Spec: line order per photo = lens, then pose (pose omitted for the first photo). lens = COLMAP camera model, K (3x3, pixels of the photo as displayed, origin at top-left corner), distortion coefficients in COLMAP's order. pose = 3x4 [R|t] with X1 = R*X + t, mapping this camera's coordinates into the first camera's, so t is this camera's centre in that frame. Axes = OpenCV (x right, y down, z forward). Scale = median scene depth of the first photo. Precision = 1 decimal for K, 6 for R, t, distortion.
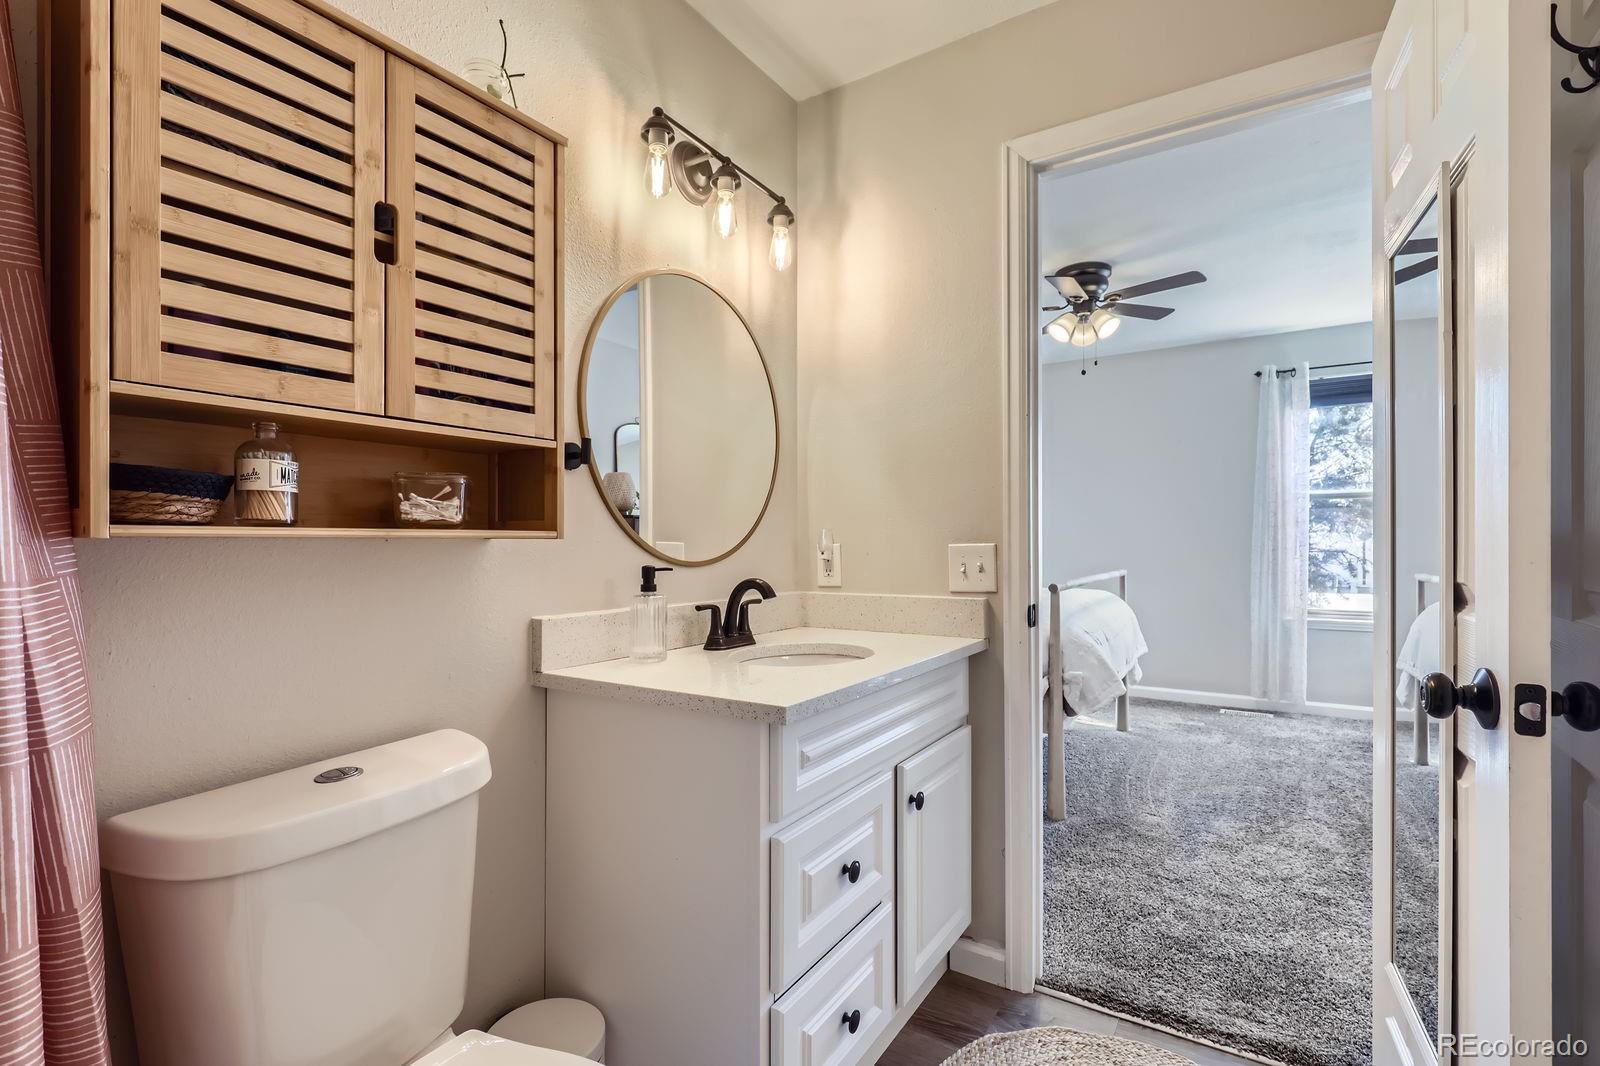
lens RADIAL K [[725.2, 0, 801.0], [0, 725.2, 539.4], [0, 0, 1]] dist [0.004571, -0.001663]
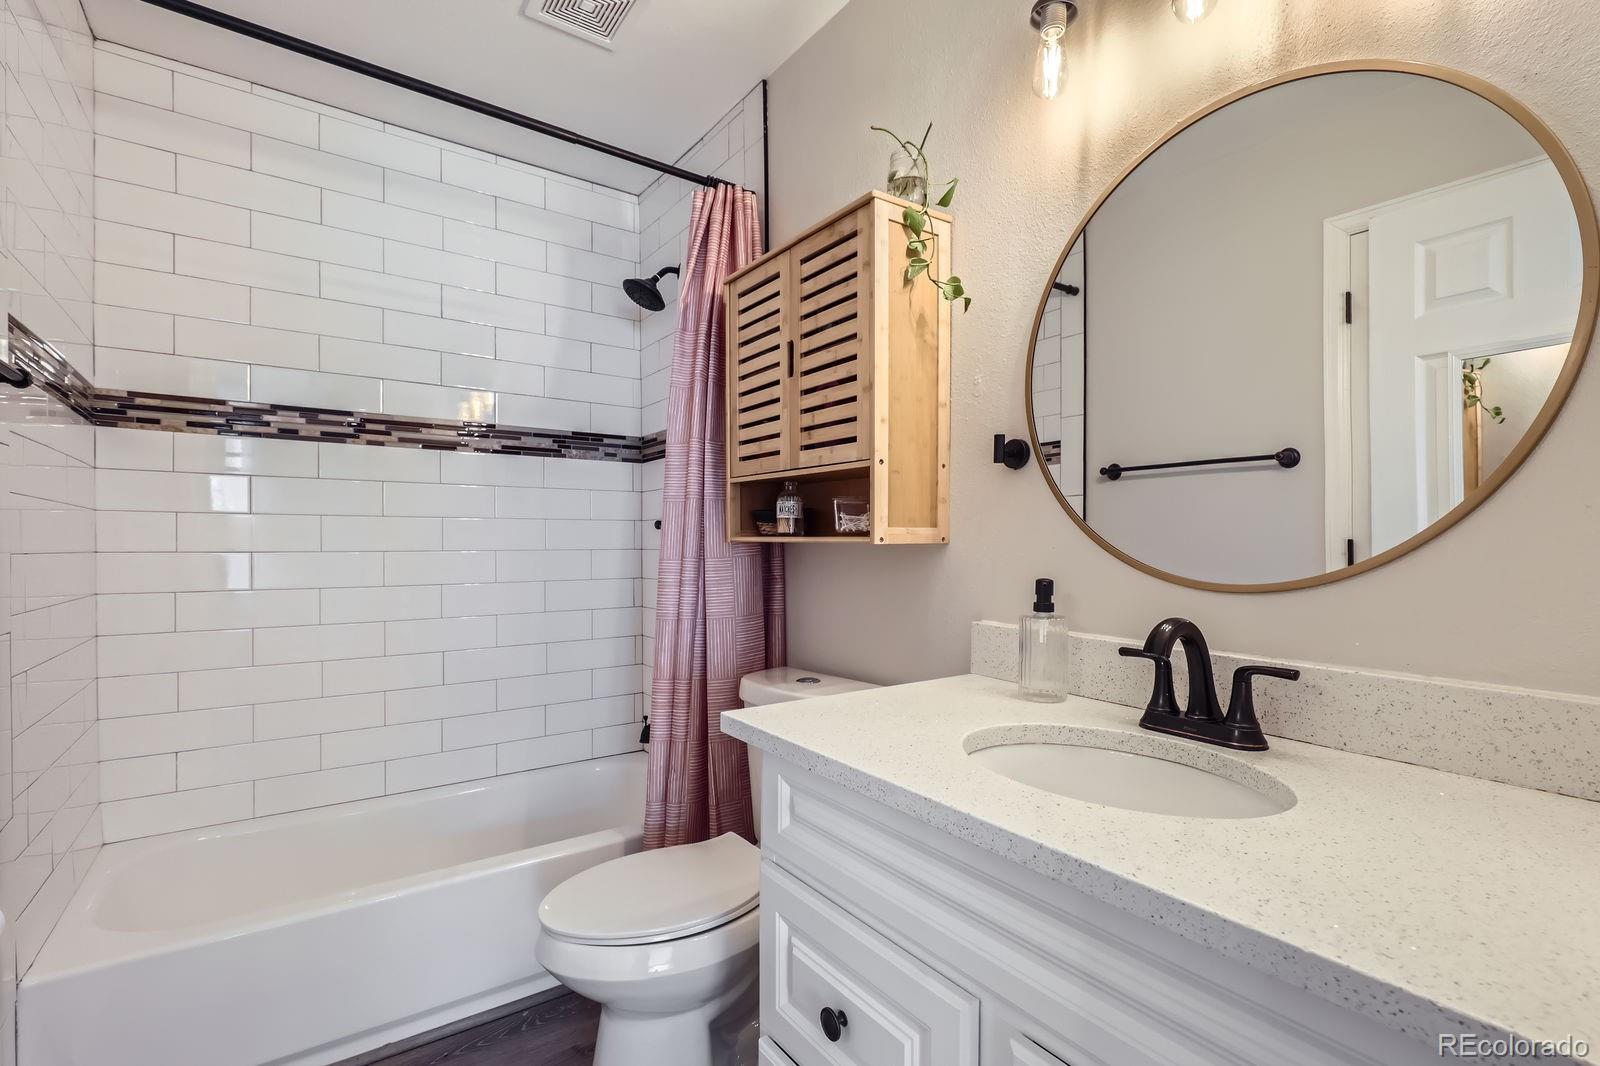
lens RADIAL K [[725.2, 0, 794.6], [0, 725.2, 540.8], [0, 0, 1]] dist [0.004571, -0.001663]
pose [[-0.360259, 0.003714, -0.932845, 0.926269], [0.000726, 0.999993, 0.003701, -0.012444], [0.932852, 0.000656, -0.360259, 1.535717]]
